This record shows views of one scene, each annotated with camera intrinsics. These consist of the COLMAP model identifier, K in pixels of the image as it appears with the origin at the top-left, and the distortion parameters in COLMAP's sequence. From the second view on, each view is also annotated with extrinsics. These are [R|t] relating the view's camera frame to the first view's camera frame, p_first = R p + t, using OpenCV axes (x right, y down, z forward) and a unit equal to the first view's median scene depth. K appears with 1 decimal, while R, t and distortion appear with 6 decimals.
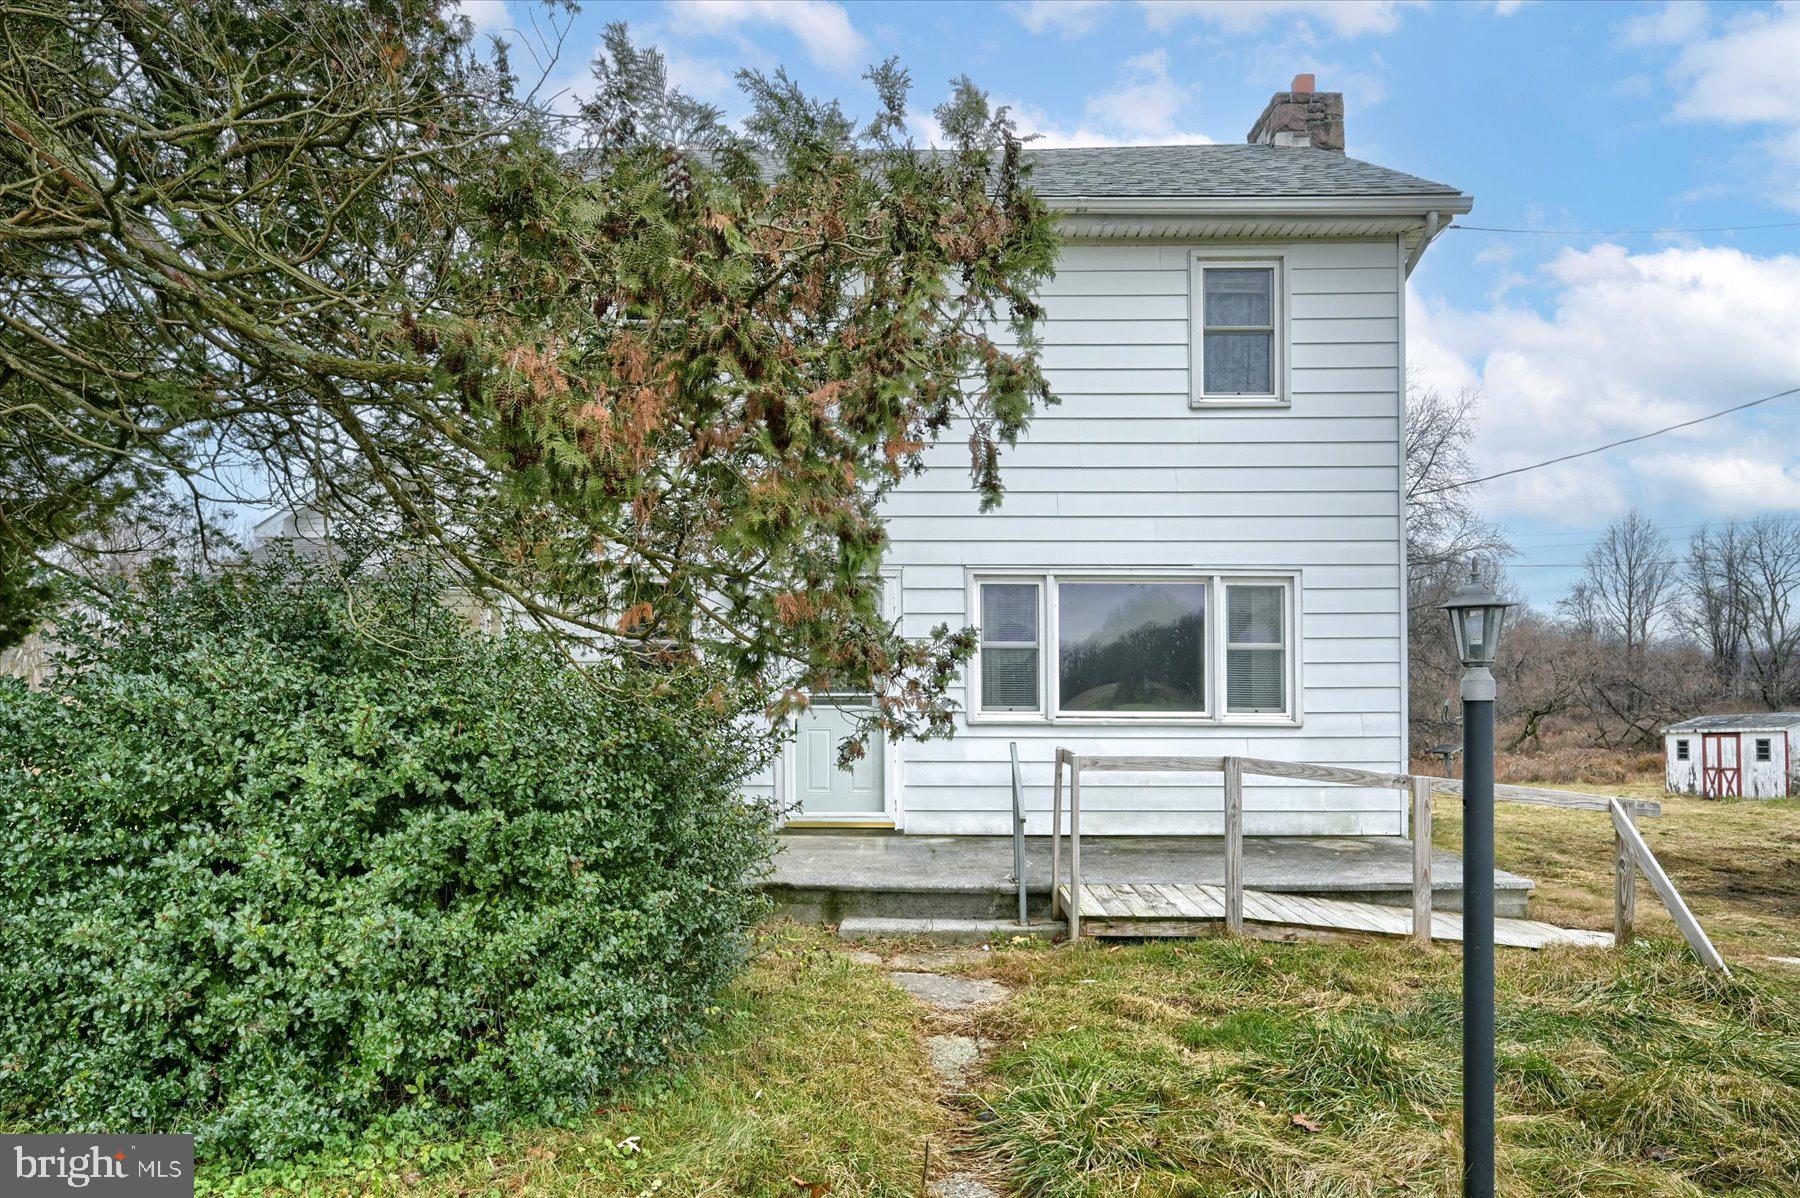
lens RADIAL K [[848.3, 0, 900.0], [0, 848.3, 671.5], [0, 0, 1]] dist [-0.000667, 0.000004]
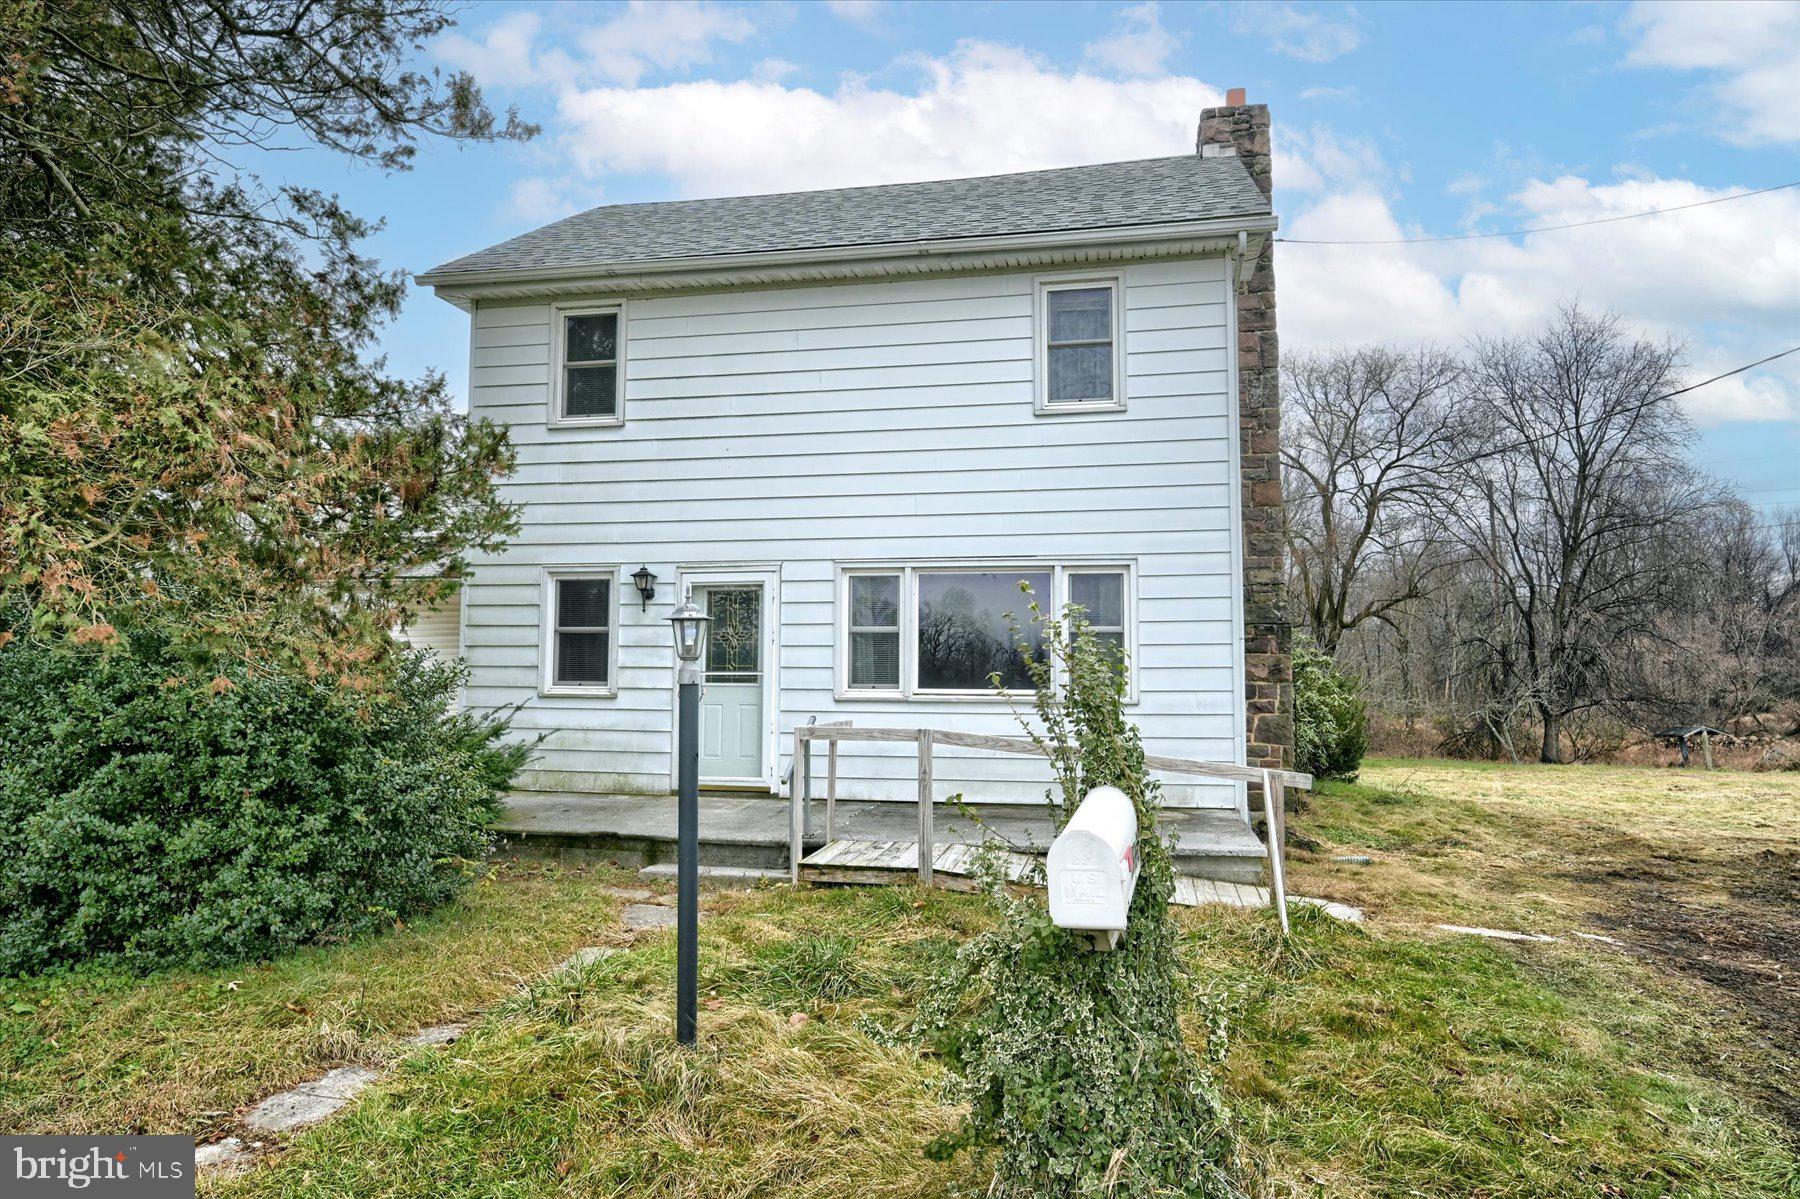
lens RADIAL K [[837.5, 0, 900.0], [0, 837.5, 599.5], [0, 0, 1]] dist [-0.008959, -0.000280]
pose [[0.989758, -0.012759, -0.142187, 0.323371], [0.004554, 0.998313, -0.057886, -0.007046], [0.142685, 0.056646, 0.988146, -0.095863]]
